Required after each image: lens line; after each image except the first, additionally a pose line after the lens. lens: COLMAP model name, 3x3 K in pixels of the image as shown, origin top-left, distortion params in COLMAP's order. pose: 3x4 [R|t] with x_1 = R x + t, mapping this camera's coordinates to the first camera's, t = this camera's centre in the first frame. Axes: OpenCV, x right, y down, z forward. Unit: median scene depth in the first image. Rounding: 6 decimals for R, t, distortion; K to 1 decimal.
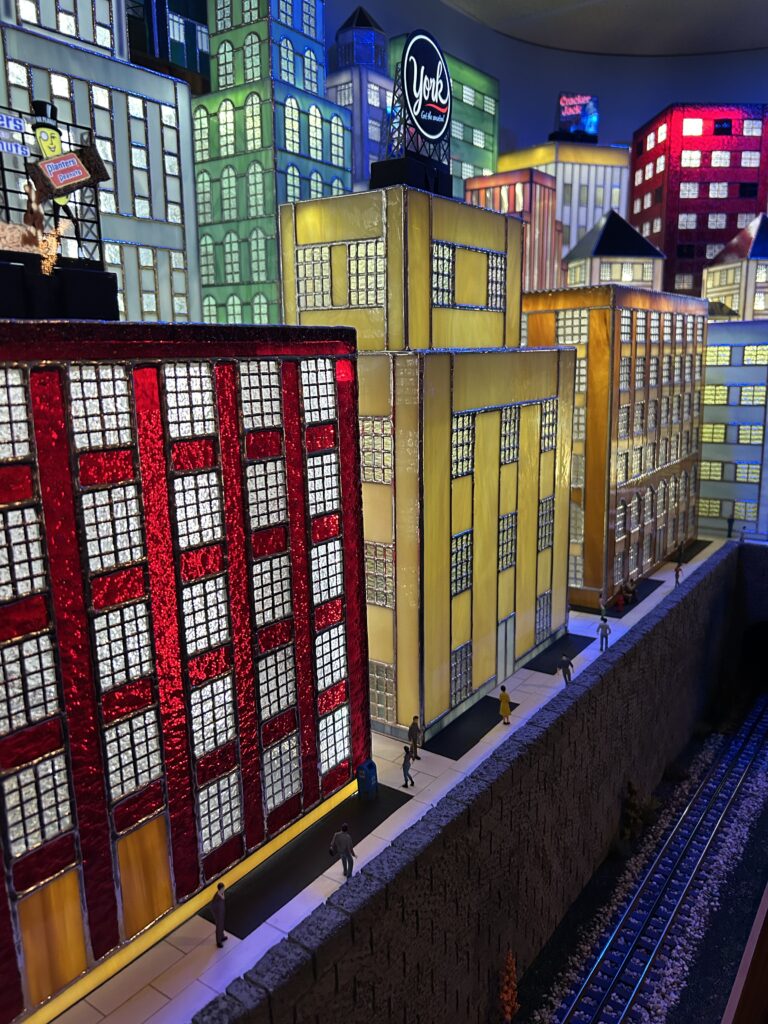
lens RADIAL K [[779.7, 0, 380.5], [0, 779.7, 512.7], [0, 0, 1]] dist [0.015245, -0.015762]
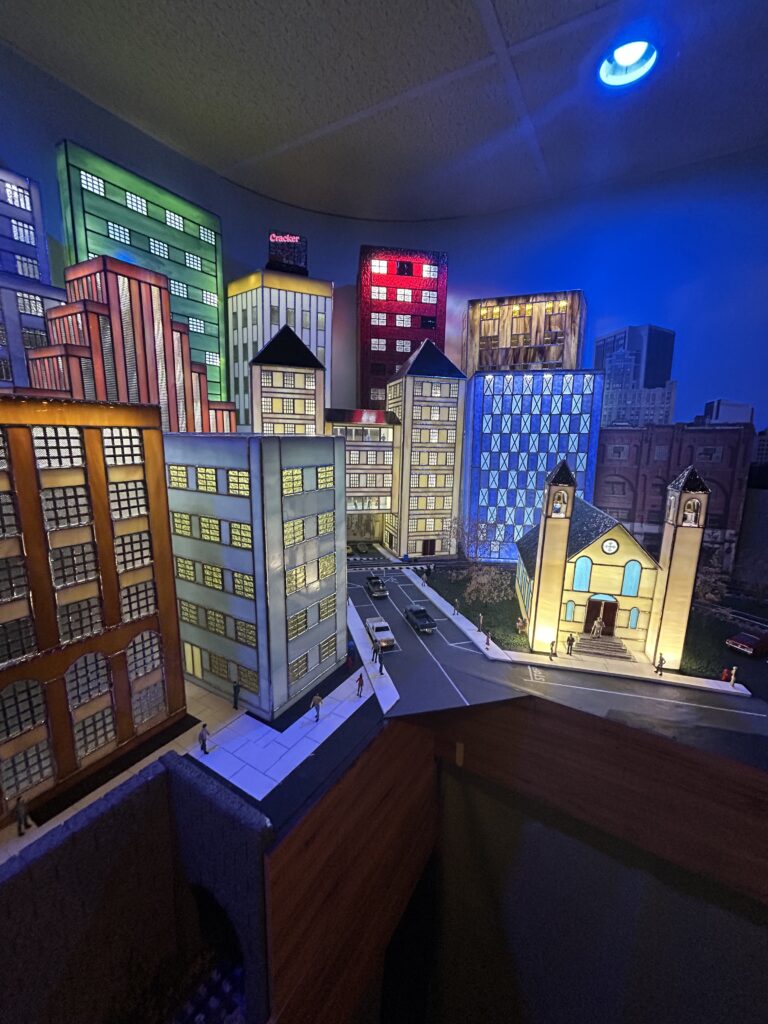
lens RADIAL K [[416.0, 0, 388.1], [0, 416.0, 507.9], [0, 0, 1]] dist [-0.000625, 0.000023]
pose [[0.995861, 0.024297, 0.087579, 0.364964], [-0.022290, 0.999468, -0.023824, -0.106737], [-0.088111, 0.021773, 0.995873, 0.369769]]
